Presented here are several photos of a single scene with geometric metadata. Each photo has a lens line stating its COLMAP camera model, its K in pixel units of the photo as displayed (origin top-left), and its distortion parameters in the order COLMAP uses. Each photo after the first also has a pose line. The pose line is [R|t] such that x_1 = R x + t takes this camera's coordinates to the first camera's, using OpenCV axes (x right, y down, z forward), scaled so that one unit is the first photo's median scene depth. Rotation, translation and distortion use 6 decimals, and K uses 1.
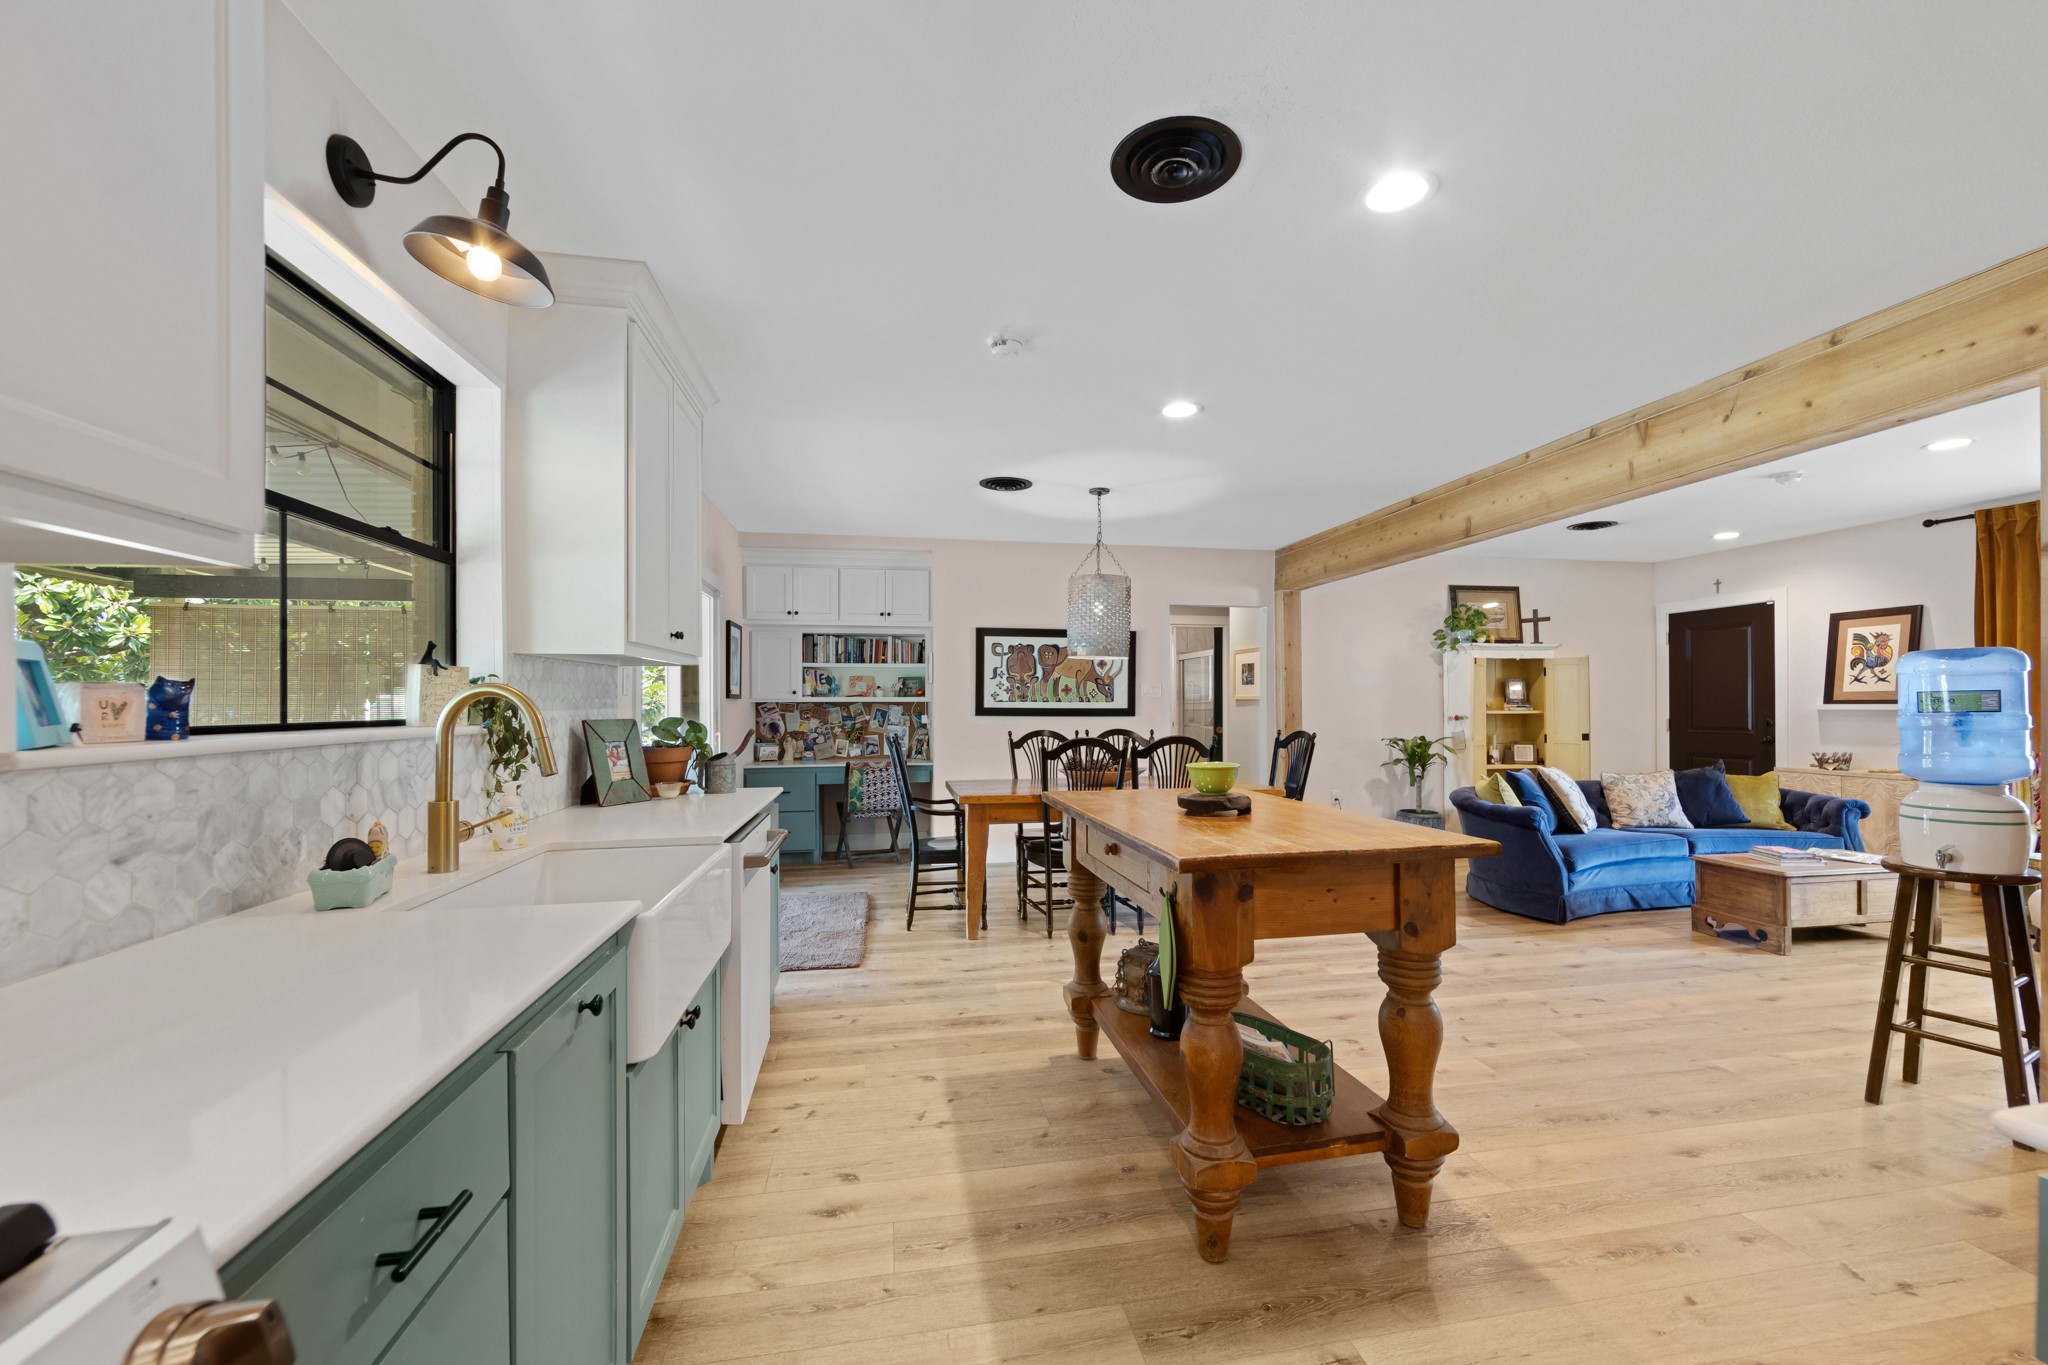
lens RADIAL K [[806.2, 0, 1030.9], [0, 806.2, 701.8], [0, 0, 1]] dist [-0.004830, 0.000075]
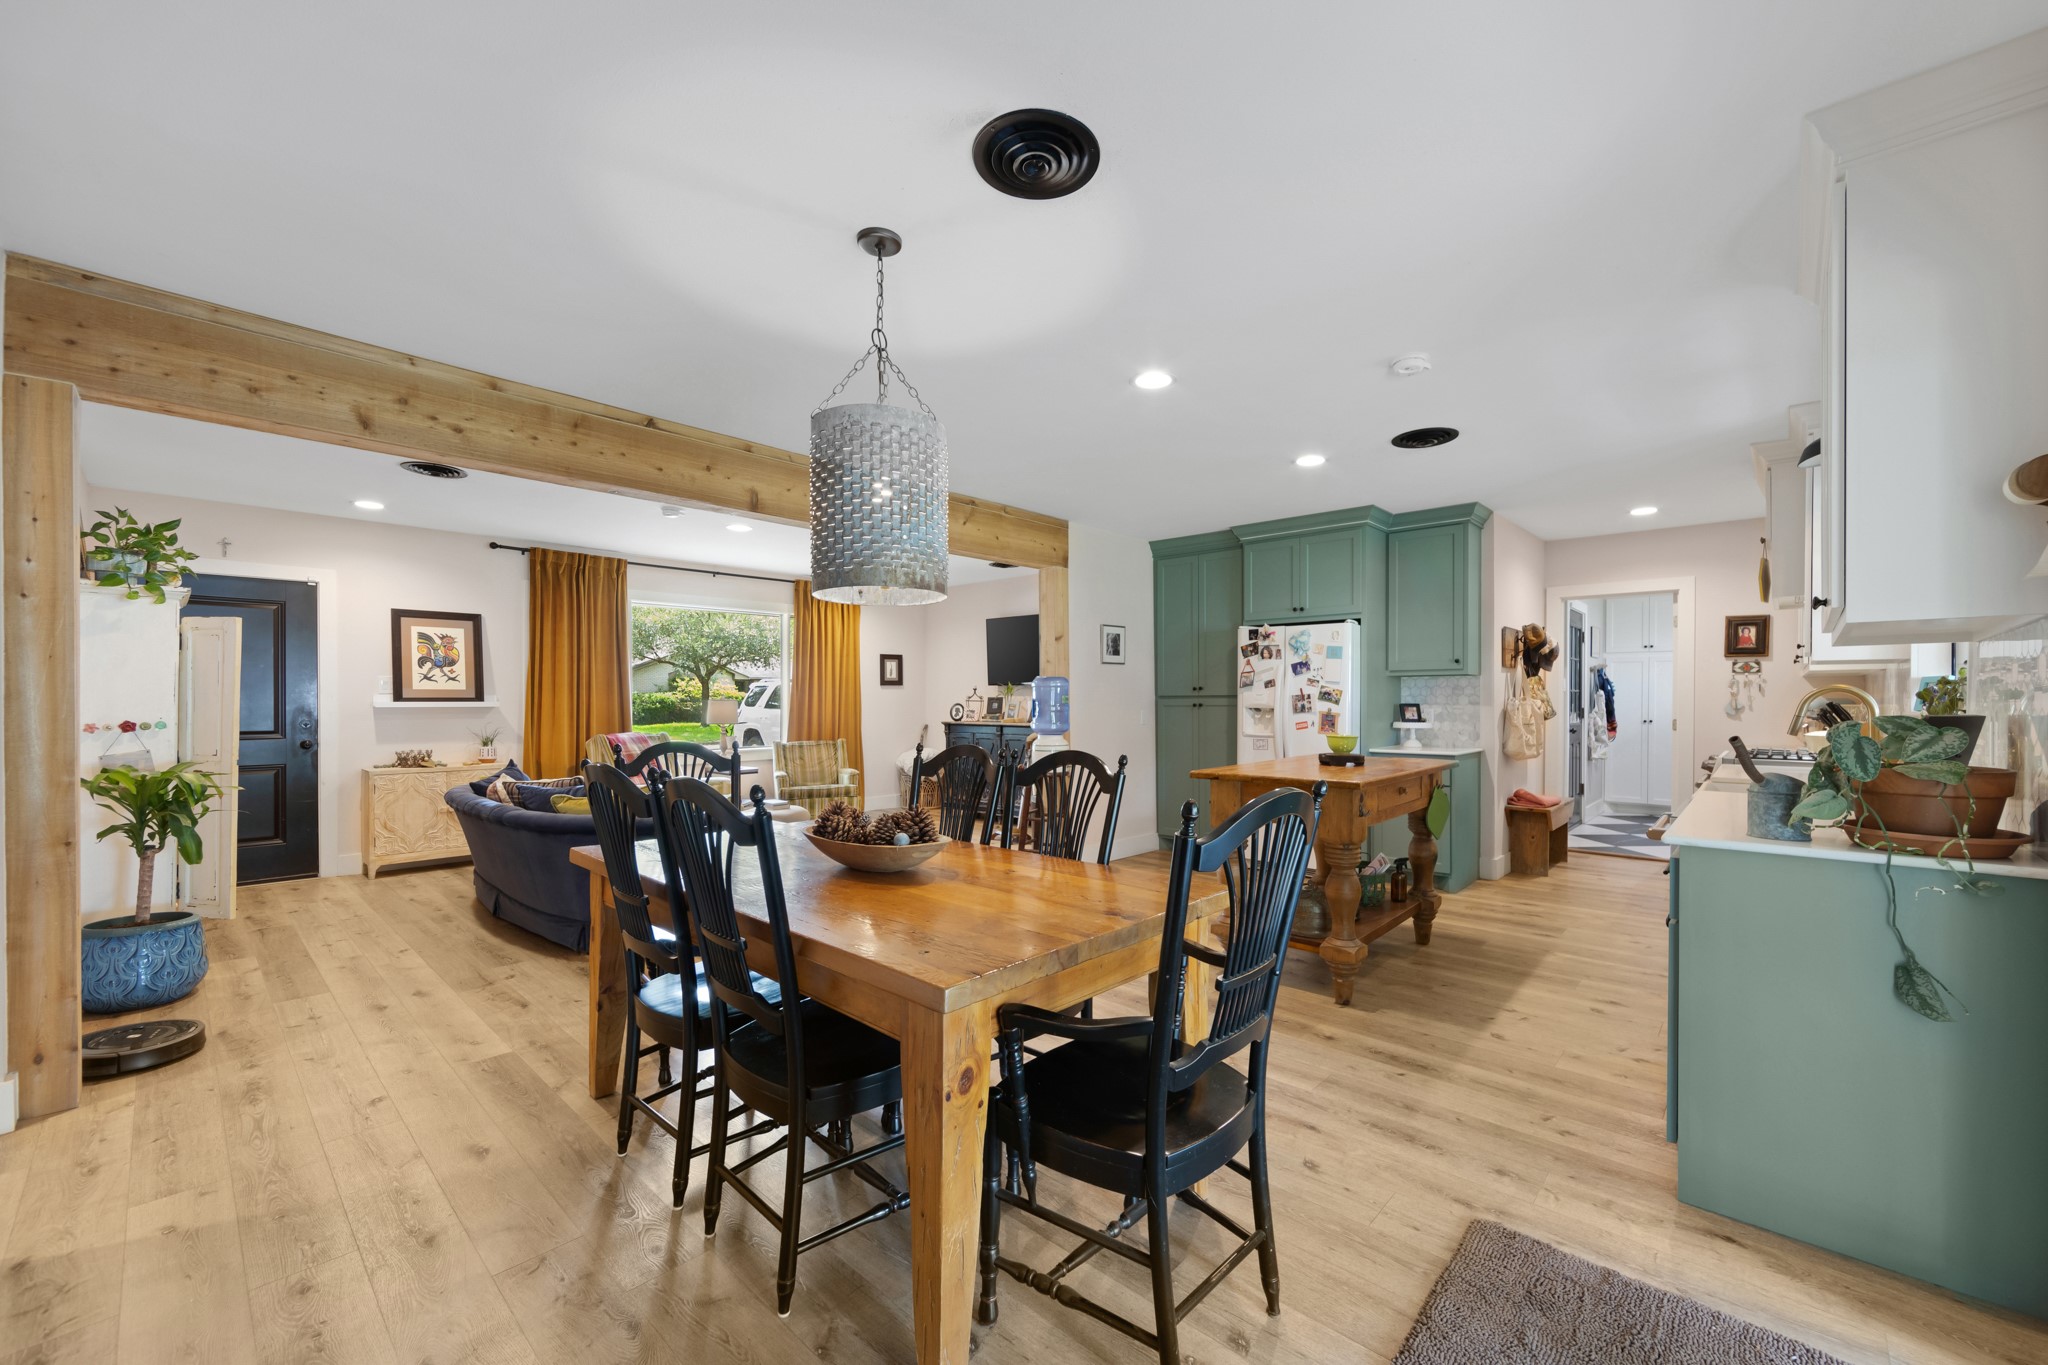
lens RADIAL K [[806.2, 0, 1076.2], [0, 806.2, 703.4], [0, 0, 1]] dist [-0.004830, 0.000075]
pose [[-0.623951, 0.001743, 0.781461, -0.286405], [-0.000048, 0.999997, -0.002269, 0.007256], [-0.781463, -0.001453, -0.623949, 0.976180]]
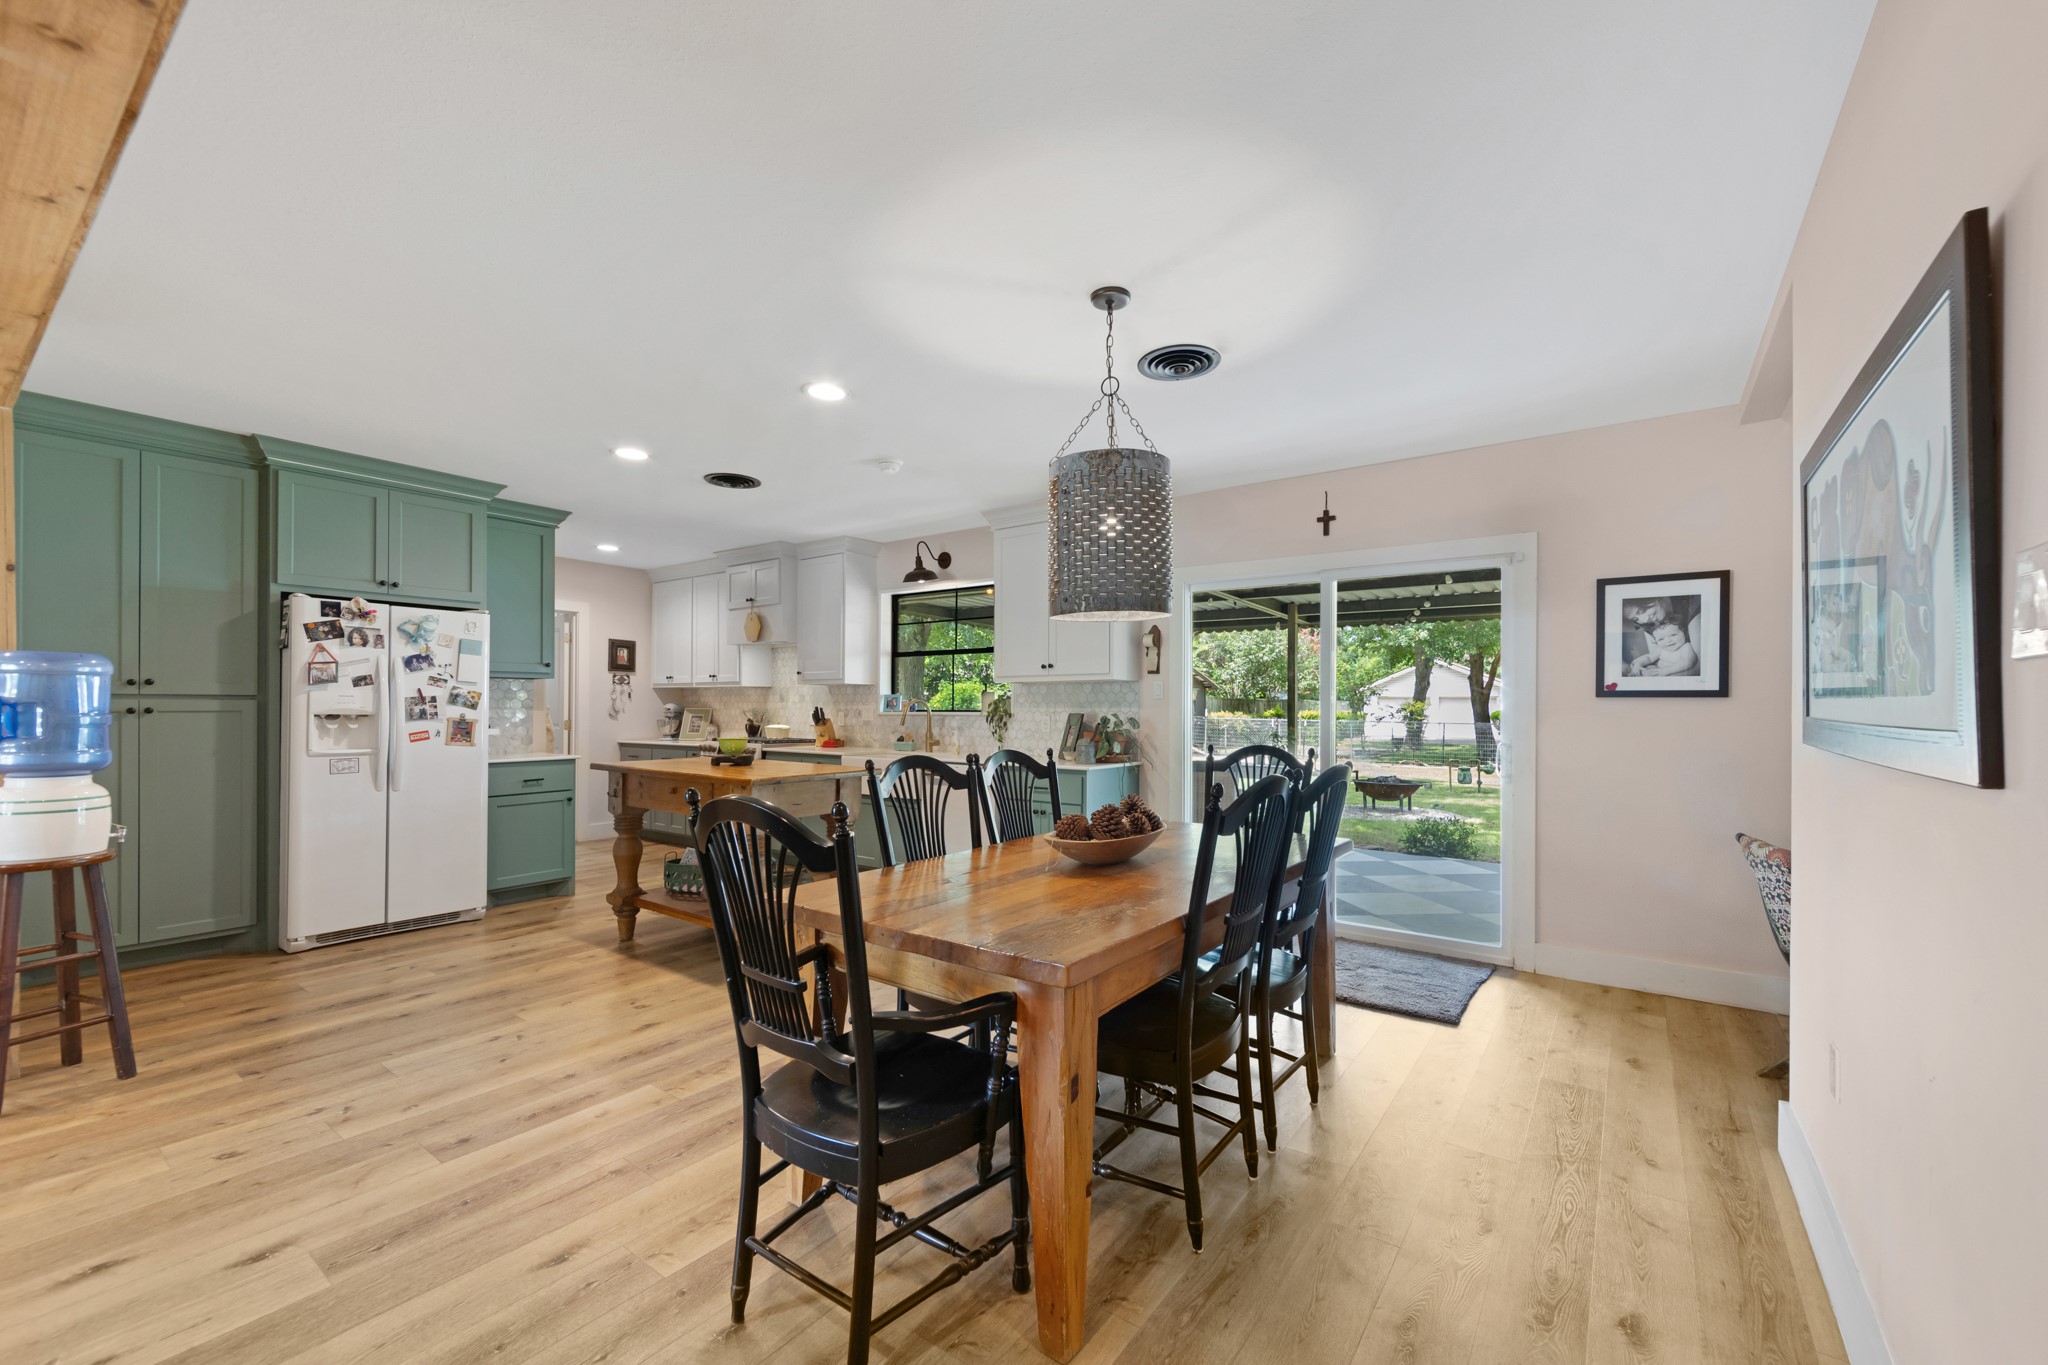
lens RADIAL K [[806.2, 0, 1019.7], [0, 806.2, 692.7], [0, 0, 1]] dist [-0.004830, 0.000075]
pose [[-0.726012, -0.011782, -0.687582, 0.396864], [-0.000373, 0.999860, -0.016739, 0.003039], [0.687682, -0.011897, -0.725914, 1.090182]]
